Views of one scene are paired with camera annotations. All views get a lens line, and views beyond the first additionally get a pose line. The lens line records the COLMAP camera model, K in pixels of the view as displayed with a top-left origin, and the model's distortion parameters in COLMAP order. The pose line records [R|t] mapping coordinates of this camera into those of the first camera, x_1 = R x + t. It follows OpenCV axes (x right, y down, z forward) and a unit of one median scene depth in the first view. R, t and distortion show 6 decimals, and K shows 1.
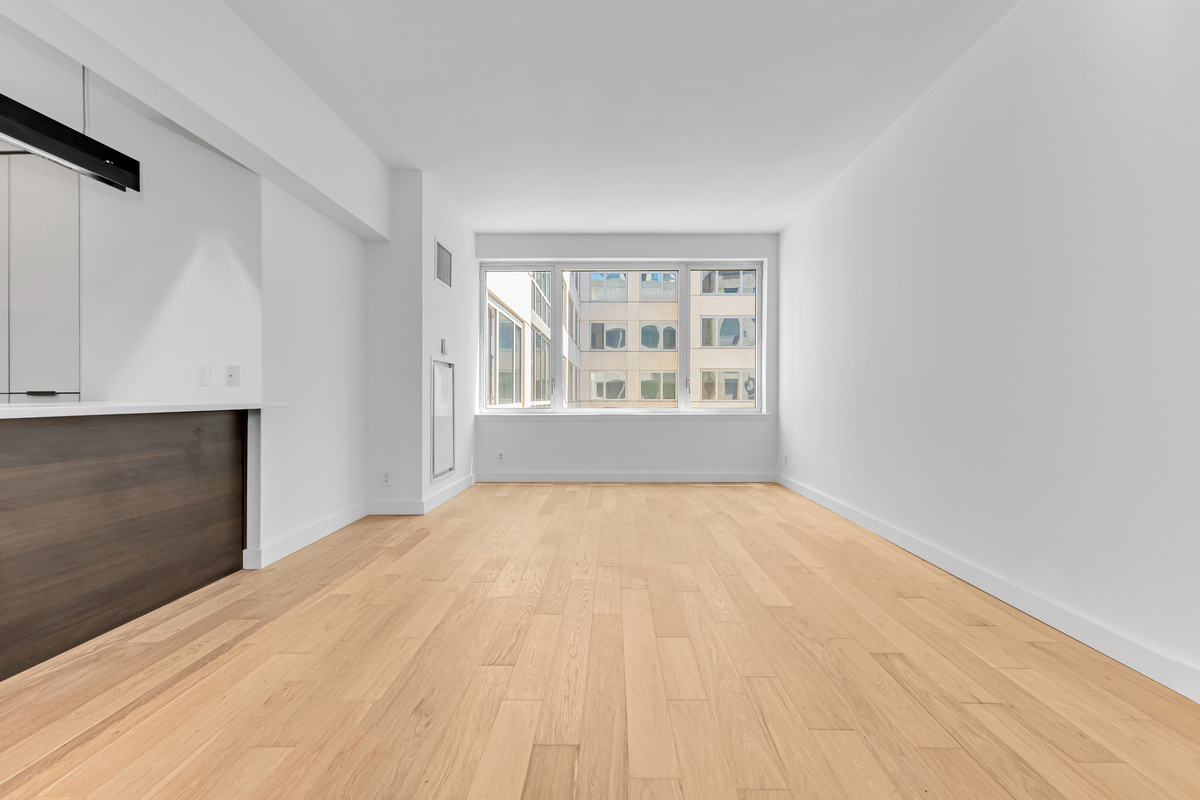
lens RADIAL K [[502.6, 0, 602.9], [0, 502.6, 399.6], [0, 0, 1]] dist [0.015166, 0.000156]
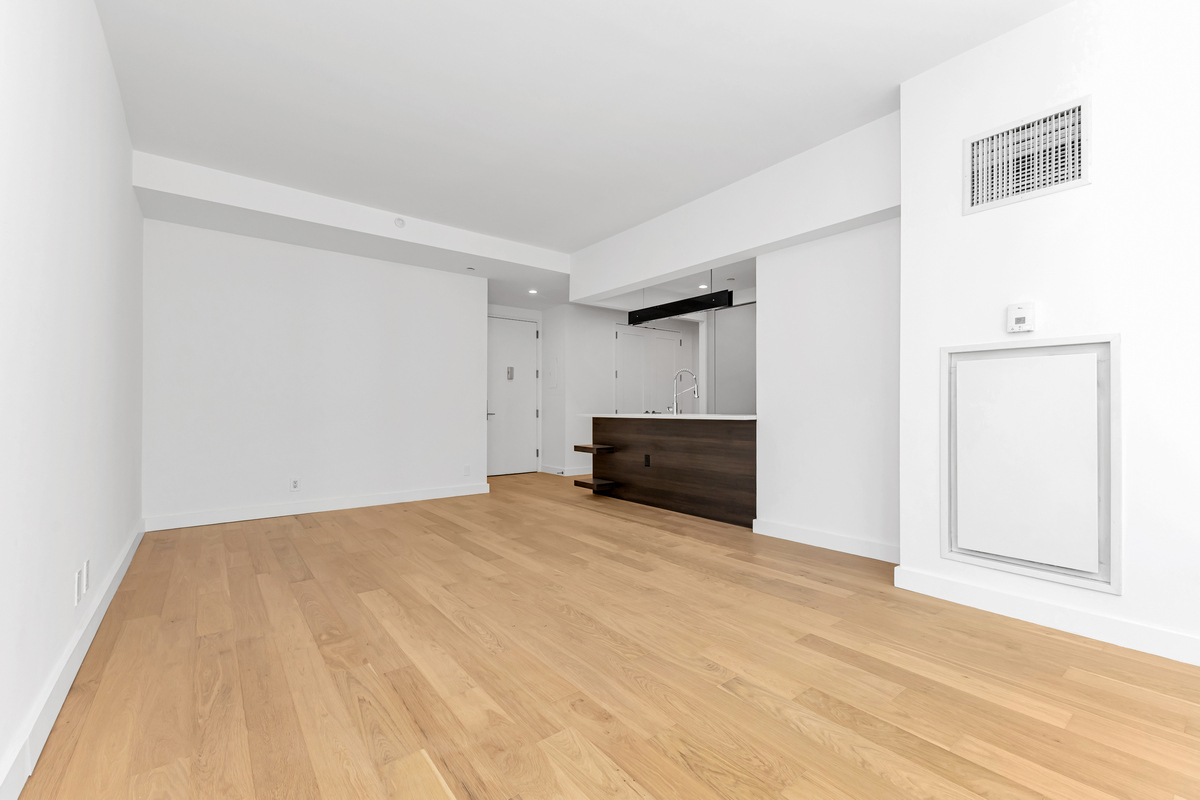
lens RADIAL K [[499.3, 0, 600.0], [0, 499.3, 400.0], [0, 0, 1]] dist [0.001034, -0.000018]
pose [[-0.775803, -0.014808, -0.630802, 0.535857], [-0.008260, 0.999877, -0.013313, -0.016359], [0.630922, -0.005118, -0.775830, 1.782304]]
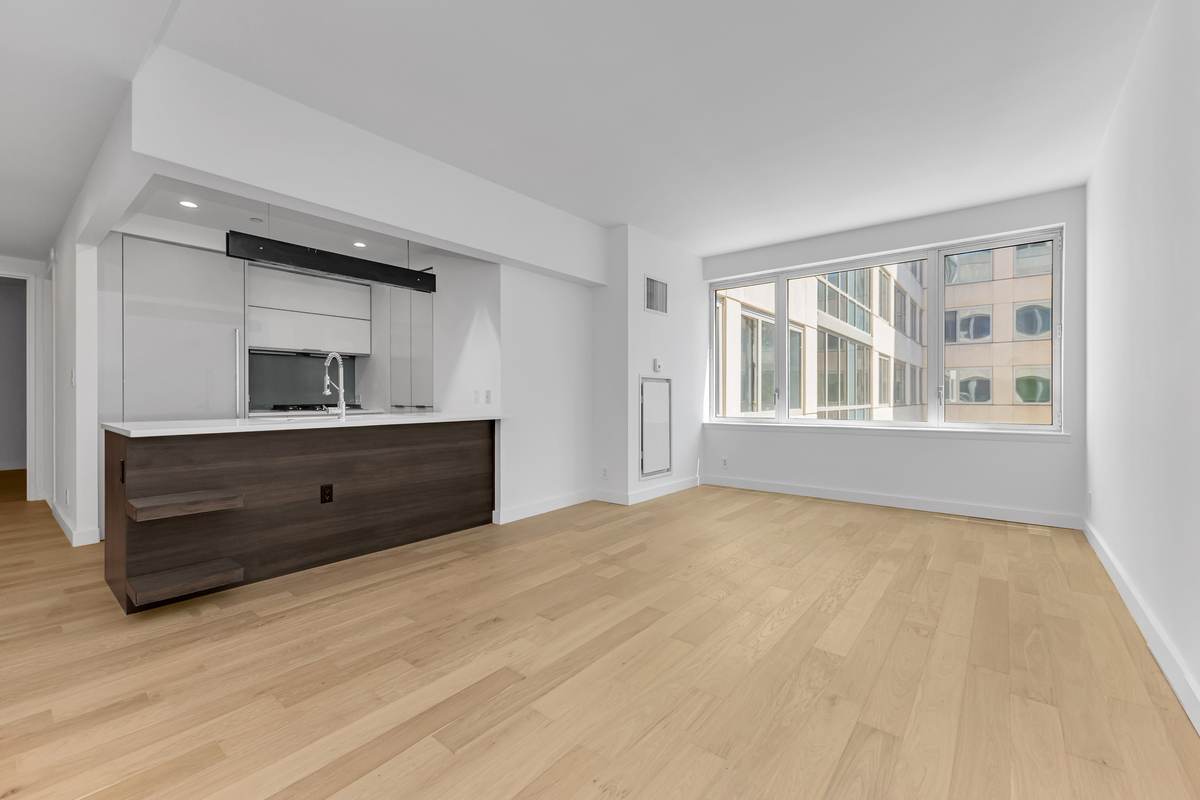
lens RADIAL K [[495.2, 0, 604.9], [0, 495.2, 400.2], [0, 0, 1]] dist [0.011801, -0.000505]
pose [[0.789959, 0.004384, -0.613144, 0.464938], [-0.003618, 0.999990, 0.002489, -0.041233], [0.613149, 0.000253, 0.789968, 0.024922]]
